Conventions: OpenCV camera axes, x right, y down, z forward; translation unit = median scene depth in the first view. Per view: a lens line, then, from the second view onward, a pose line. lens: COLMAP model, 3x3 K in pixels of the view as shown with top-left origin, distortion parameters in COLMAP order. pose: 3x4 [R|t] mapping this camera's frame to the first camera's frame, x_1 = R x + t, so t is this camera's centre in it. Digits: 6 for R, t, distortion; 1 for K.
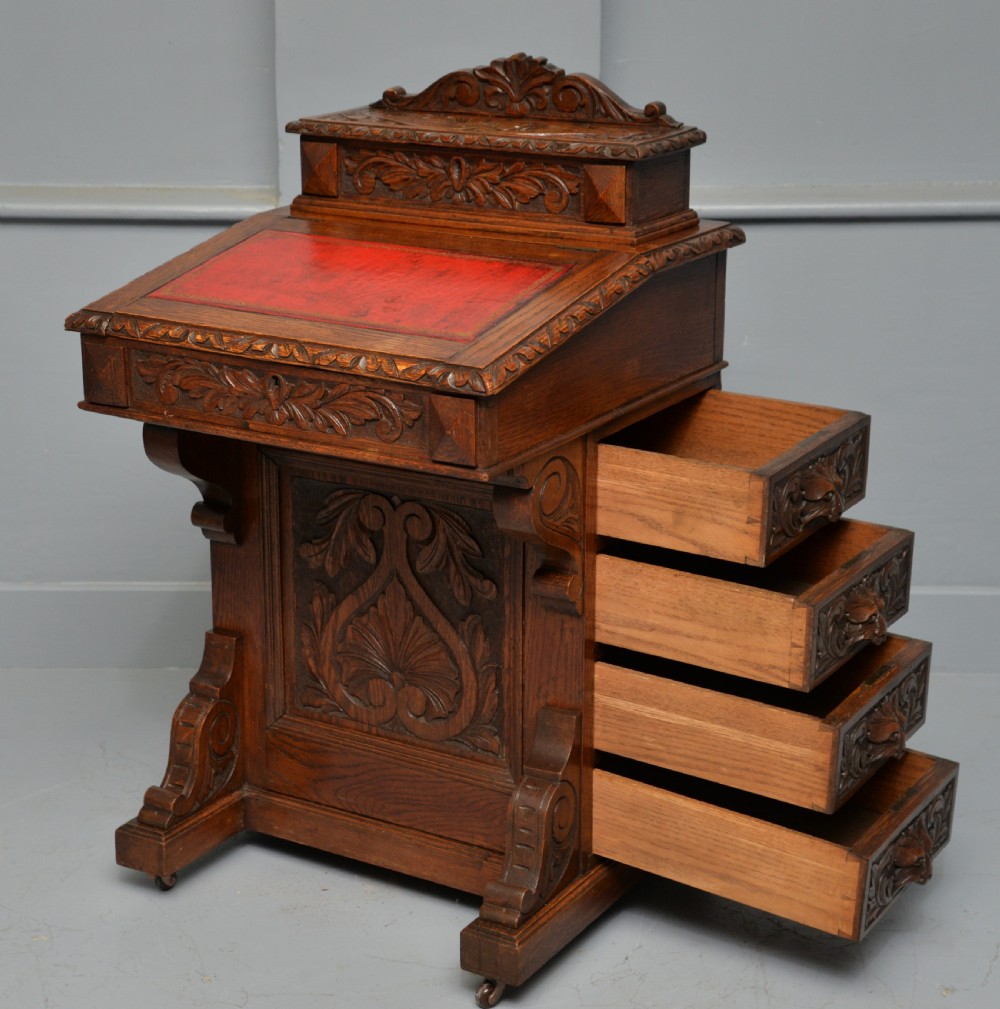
lens RADIAL K [[2192.0, 0, 501.1], [0, 2192.0, 504.9], [0, 0, 1]] dist [0.245453, 0.000000]
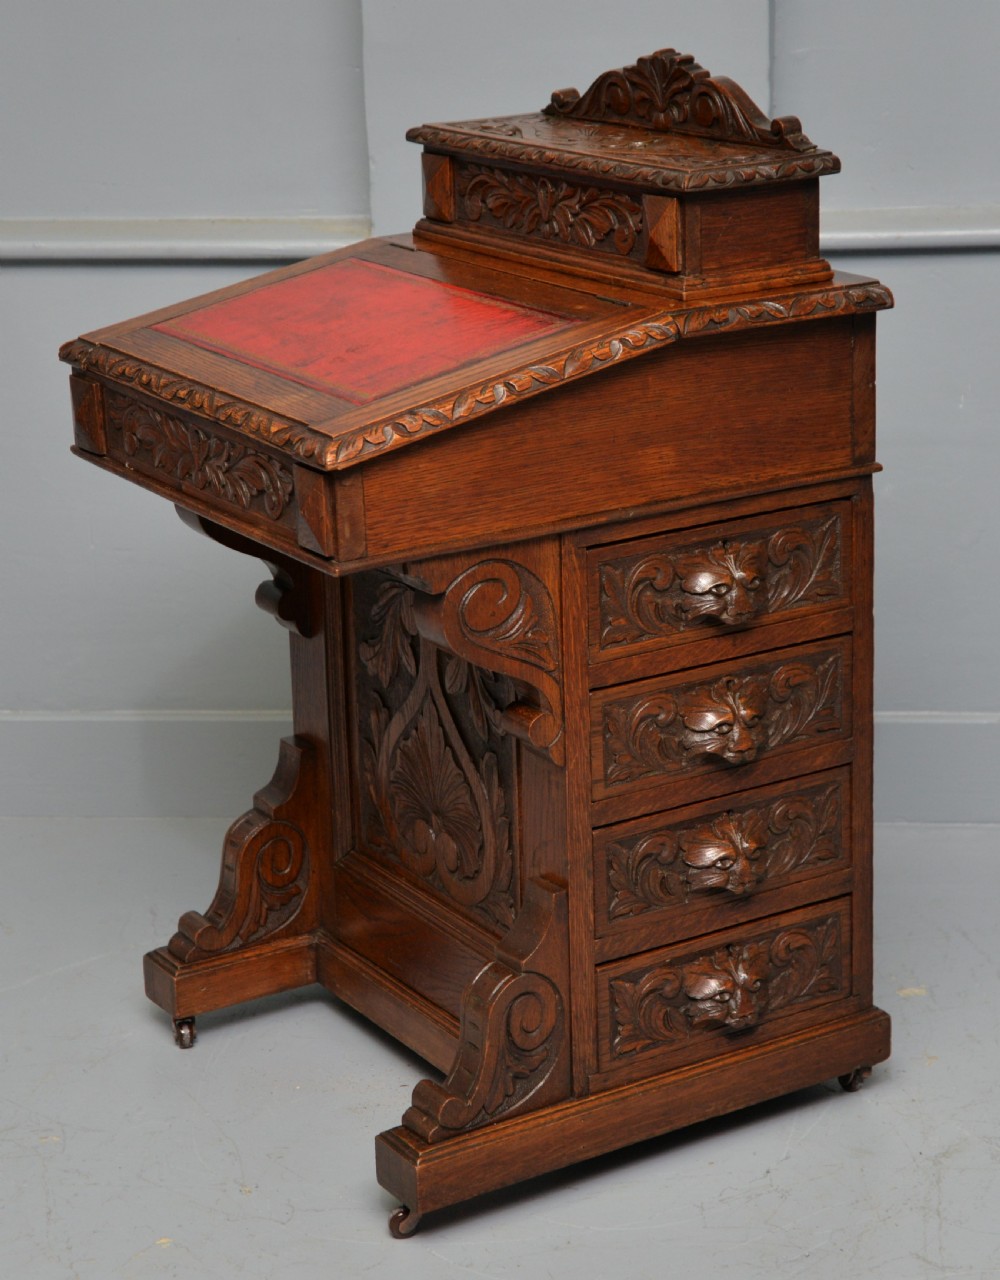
lens RADIAL K [[2895.5, 0, 572.9], [0, 2895.5, 619.6], [0, 0, 1]] dist [0.263673, 0.000000]
pose [[0.896810, 0.104354, -0.429934, 0.452639], [-0.105357, 0.994201, 0.021546, -0.023178], [0.429689, 0.025974, 0.902603, 0.060240]]
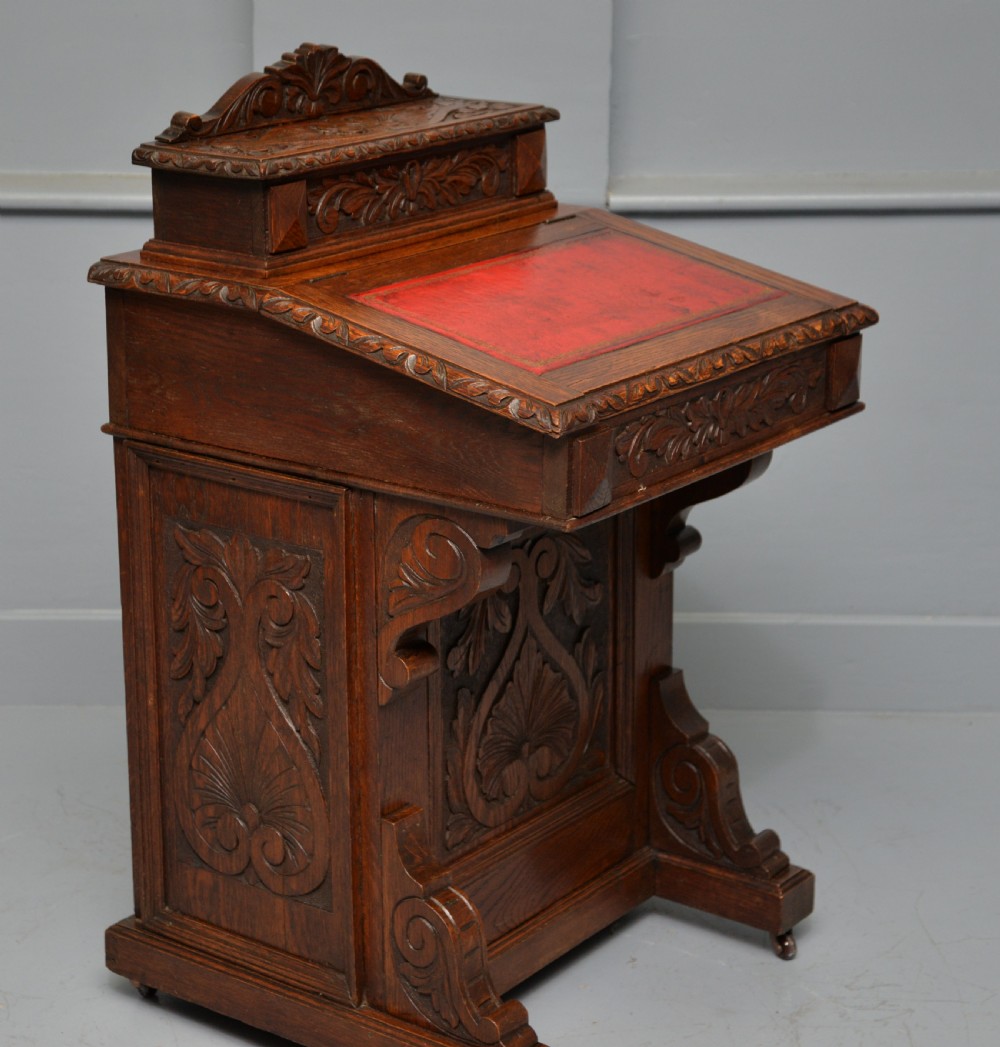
lens RADIAL K [[2422.1, 0, 500.0], [0, 2422.1, 522.3], [0, 0, 1]] dist [0.071972, 0.000000]
pose [[0.080743, -0.292810, 0.952755, -0.954576], [0.290227, 0.921364, 0.258567, -0.260371], [-0.953546, 0.255638, 0.159375, 0.842875]]
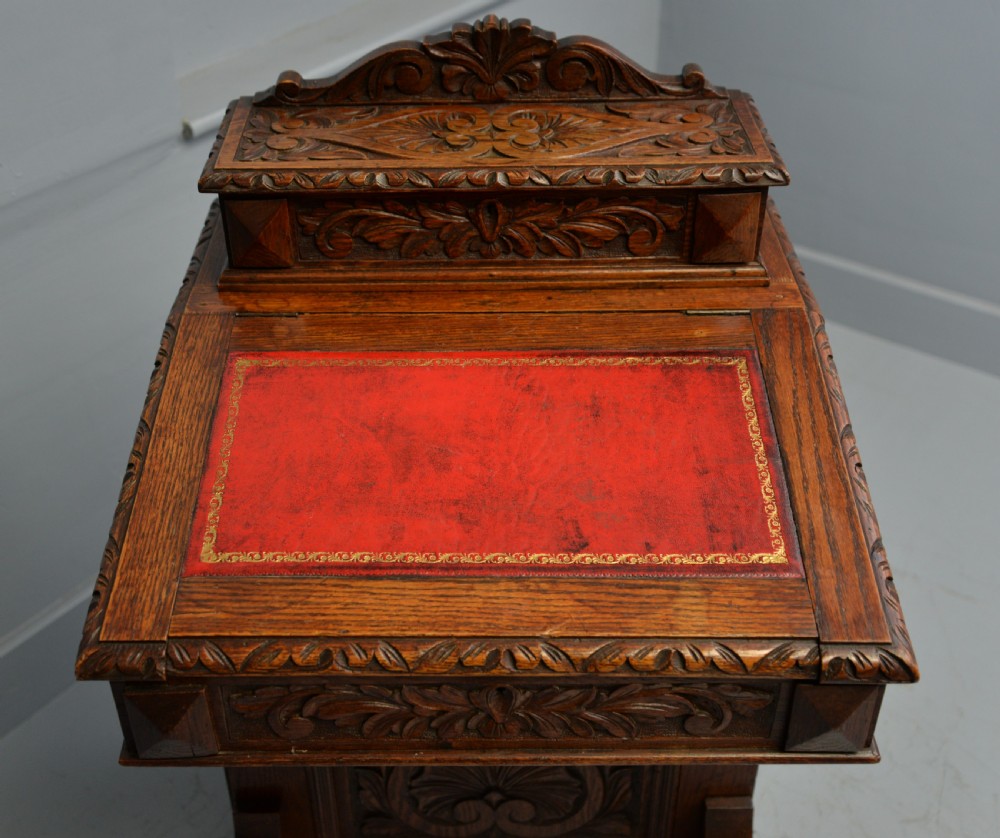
lens RADIAL K [[1220.5, 0, 490.9], [0, 1220.5, 420.5], [0, 0, 1]] dist [0.103302, 0.000000]
pose [[0.852306, -0.313287, 0.418839, -0.207353], [0.159042, 0.918085, 0.363078, -0.234177], [-0.498277, -0.242840, 0.832315, 0.642731]]
